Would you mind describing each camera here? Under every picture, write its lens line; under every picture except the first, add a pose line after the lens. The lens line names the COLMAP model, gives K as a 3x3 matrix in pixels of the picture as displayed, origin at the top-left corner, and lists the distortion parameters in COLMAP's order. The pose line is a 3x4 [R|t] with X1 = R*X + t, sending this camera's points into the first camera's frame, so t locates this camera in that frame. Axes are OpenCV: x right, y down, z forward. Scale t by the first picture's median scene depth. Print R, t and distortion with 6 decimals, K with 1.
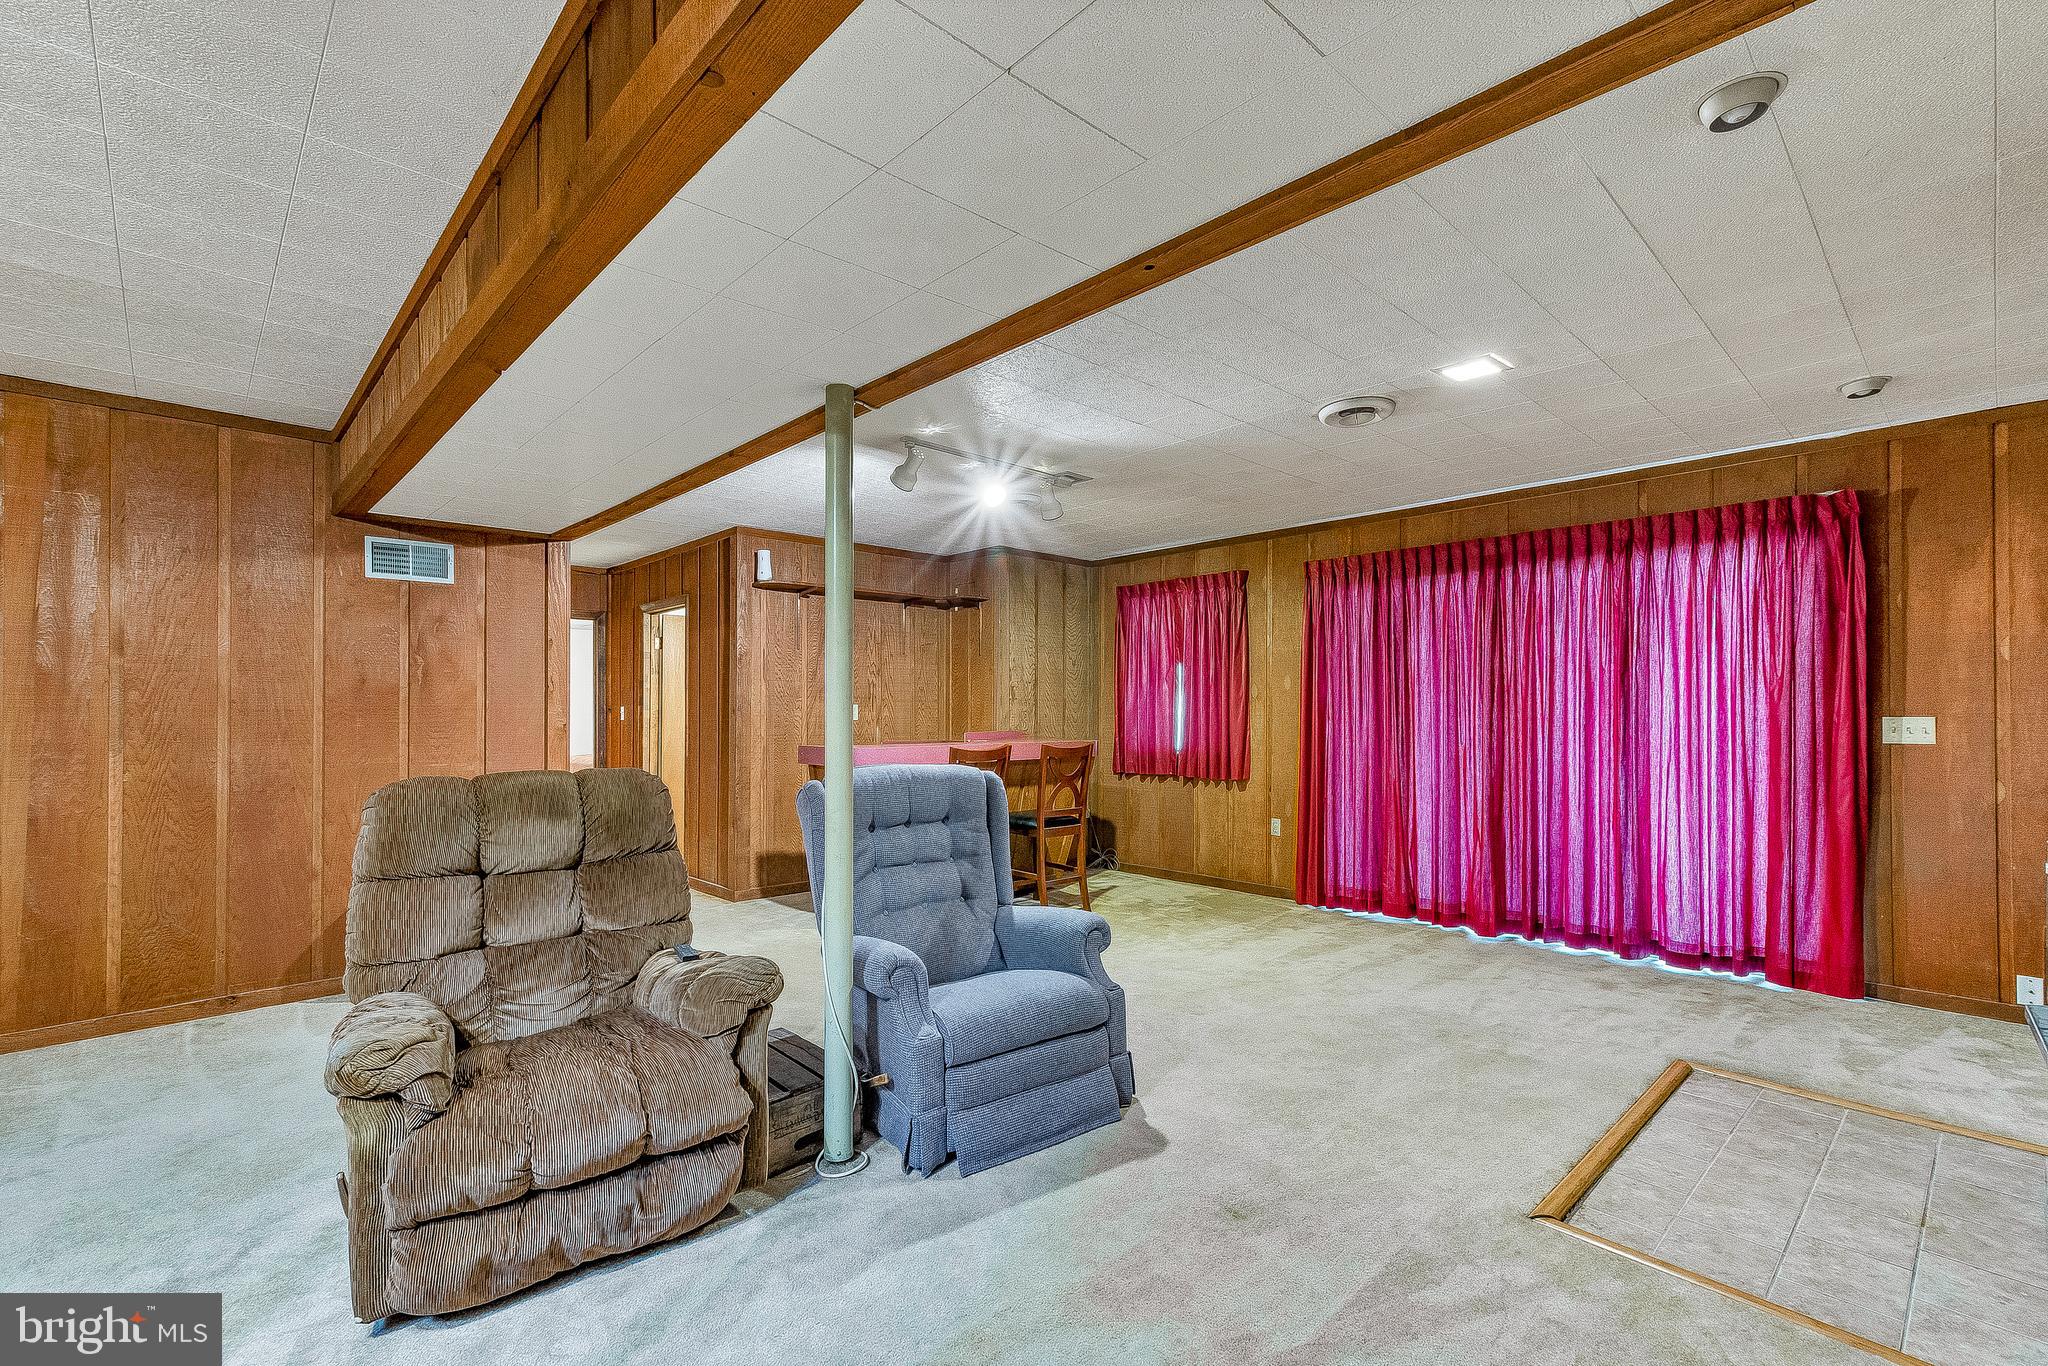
lens RADIAL K [[911.8, 0, 1059.5], [0, 911.8, 711.3], [0, 0, 1]] dist [0.013954, -0.001948]
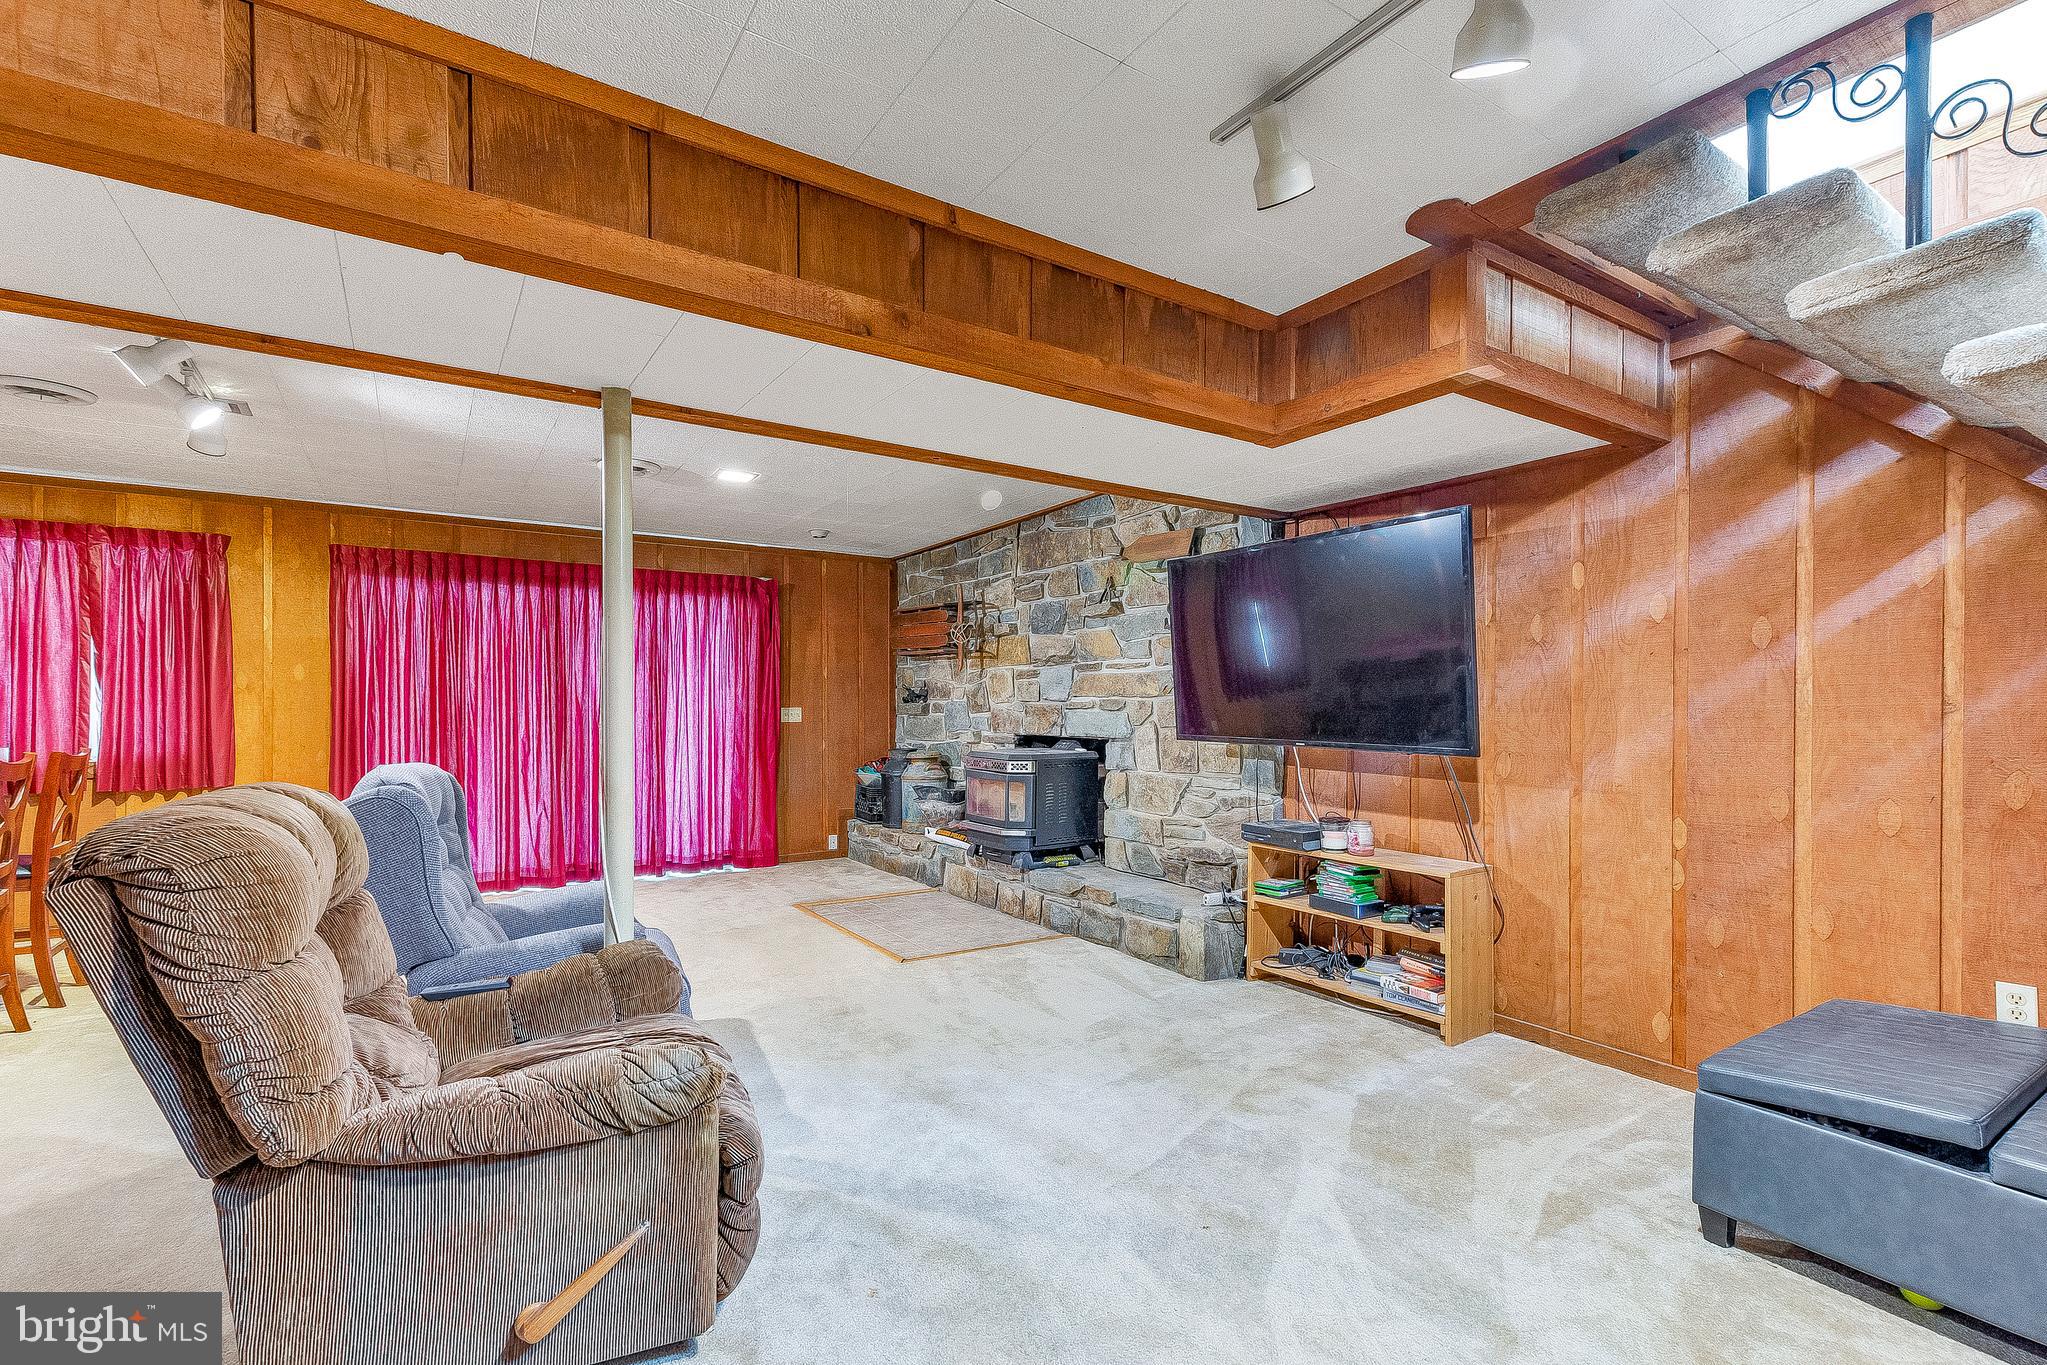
lens RADIAL K [[911.4, 0, 979.2], [0, 911.4, 707.4], [0, 0, 1]] dist [0.013954, -0.001948]
pose [[0.181735, 0.001553, 0.983346, -0.499042], [0.001598, 0.999997, -0.001875, 0.005677], [-0.983346, 0.001912, 0.181732, 0.177462]]
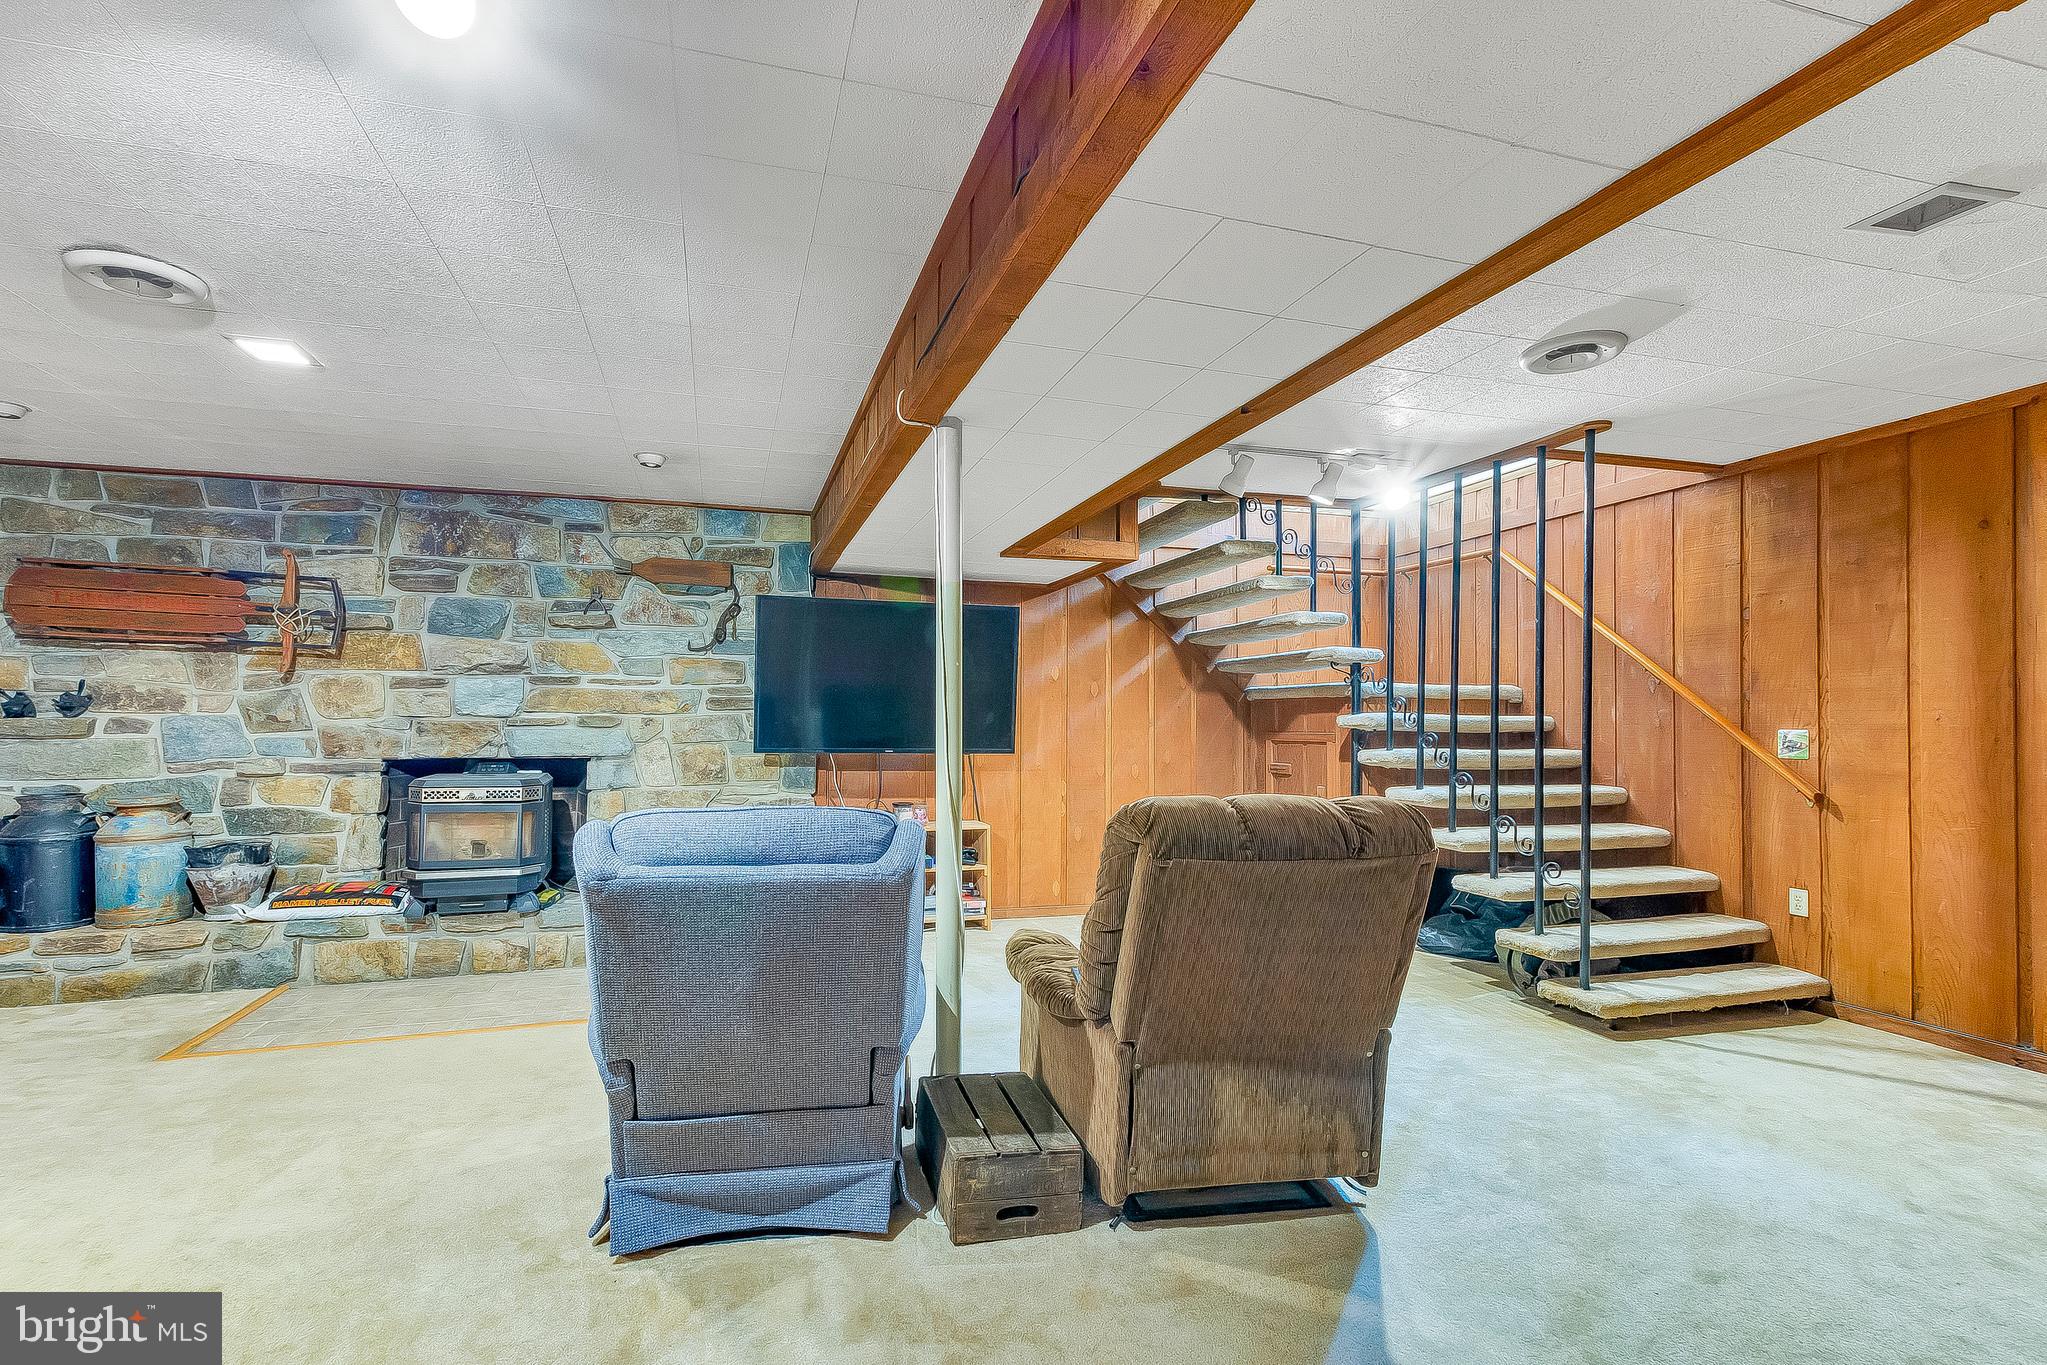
lens RADIAL K [[911.4, 0, 963.2], [0, 911.4, 713.1], [0, 0, 1]] dist [0.013954, -0.001948]
pose [[-0.888964, 0.004367, 0.457957, -0.294958], [0.001064, 0.999972, -0.007469, 0.000680], [-0.457976, -0.006152, -0.888943, 0.813952]]
